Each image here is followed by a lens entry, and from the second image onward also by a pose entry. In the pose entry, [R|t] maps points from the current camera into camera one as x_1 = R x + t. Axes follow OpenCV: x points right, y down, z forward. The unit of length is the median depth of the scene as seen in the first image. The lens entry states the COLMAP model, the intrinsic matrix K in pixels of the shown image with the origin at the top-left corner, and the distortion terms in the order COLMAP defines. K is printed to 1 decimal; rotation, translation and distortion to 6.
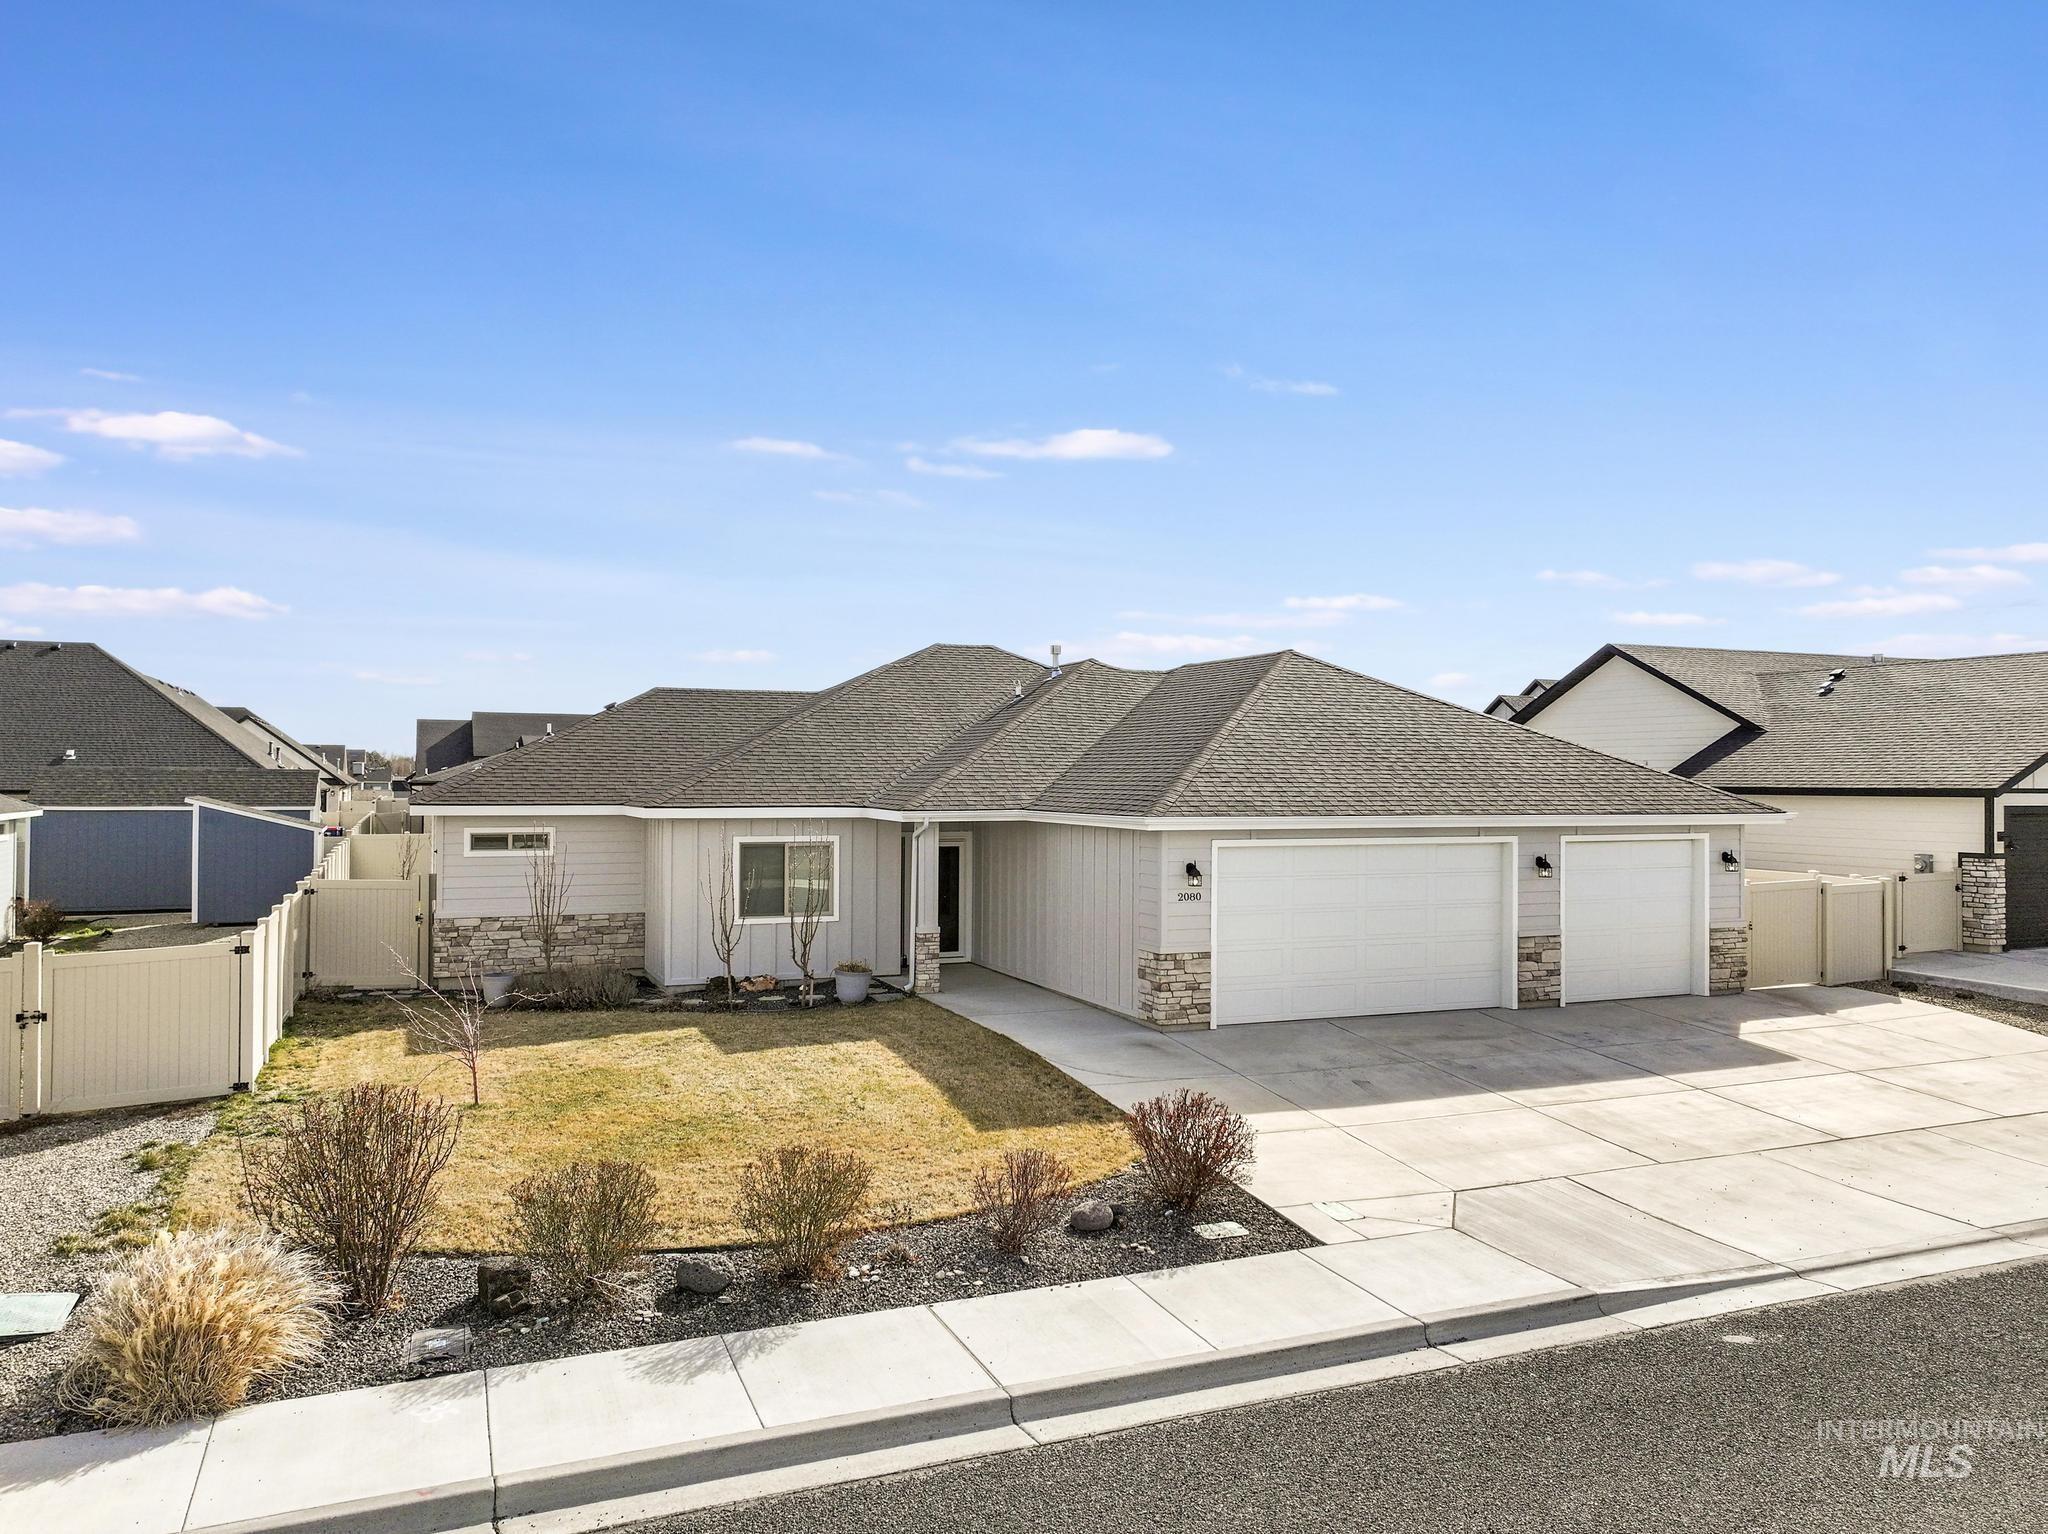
lens RADIAL K [[1478.8, 0, 1054.0], [0, 1478.8, 831.9], [0, 0, 1]] dist [0.013172, 0.014992]
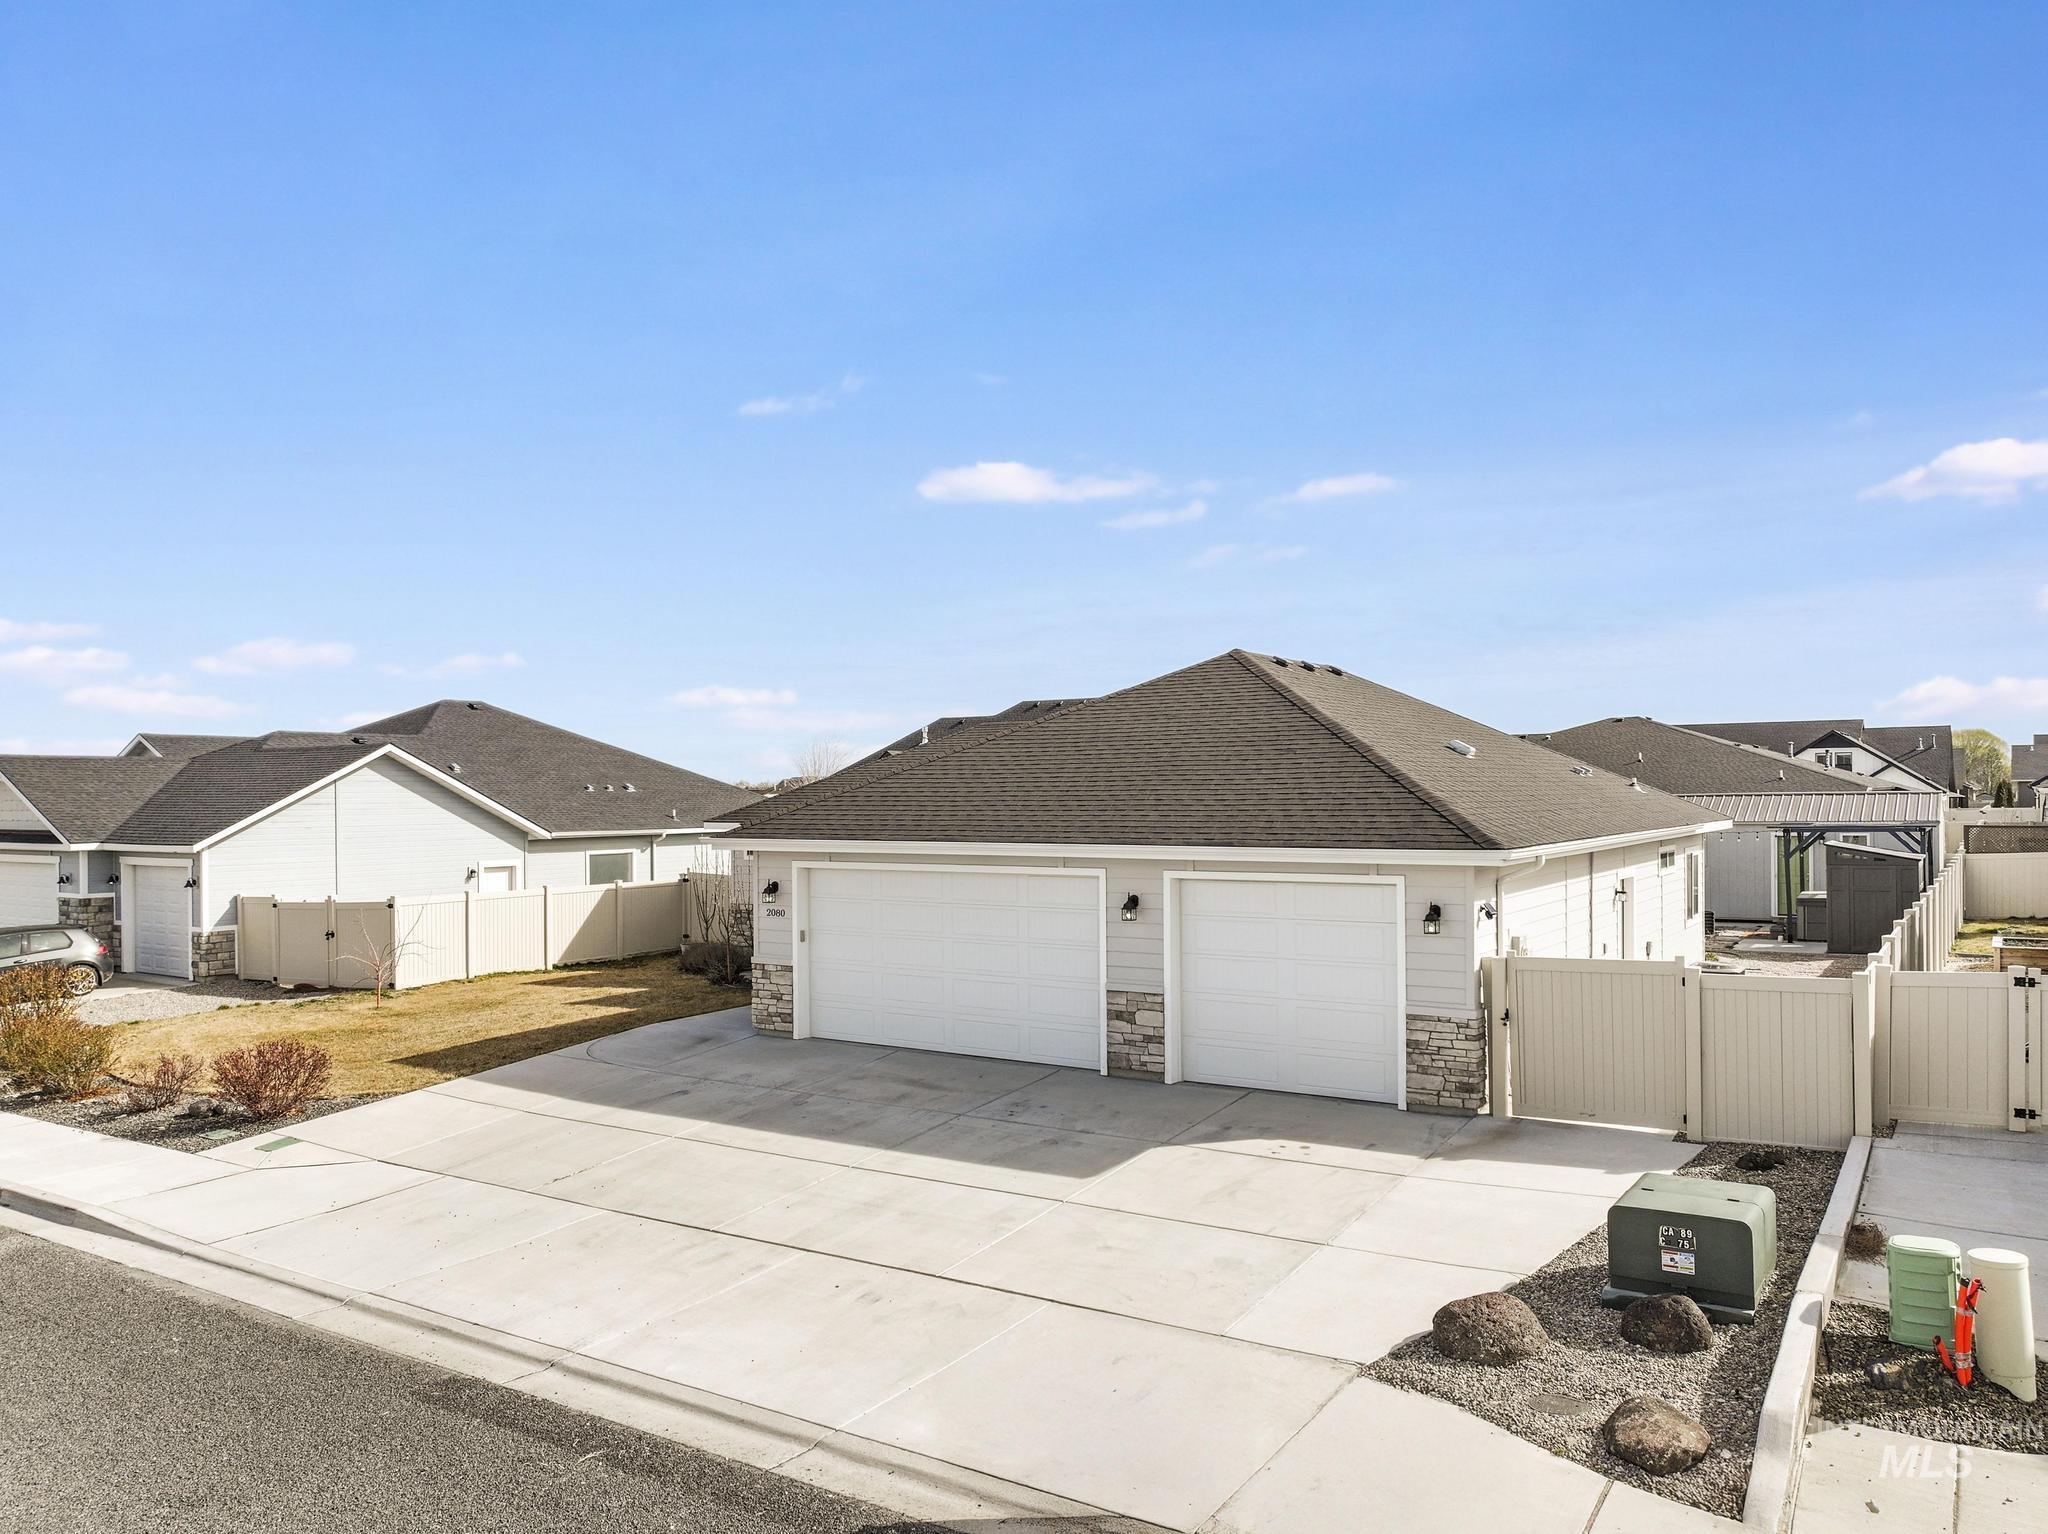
lens RADIAL K [[1478.8, 0, 1022.0], [0, 1478.8, 775.7], [0, 0, 1]] dist [0.013172, 0.014992]
pose [[0.575759, -0.014540, -0.817490, 0.970454], [-0.023939, 0.999113, -0.034630, -0.020050], [0.817269, 0.039508, 0.574900, 0.471776]]
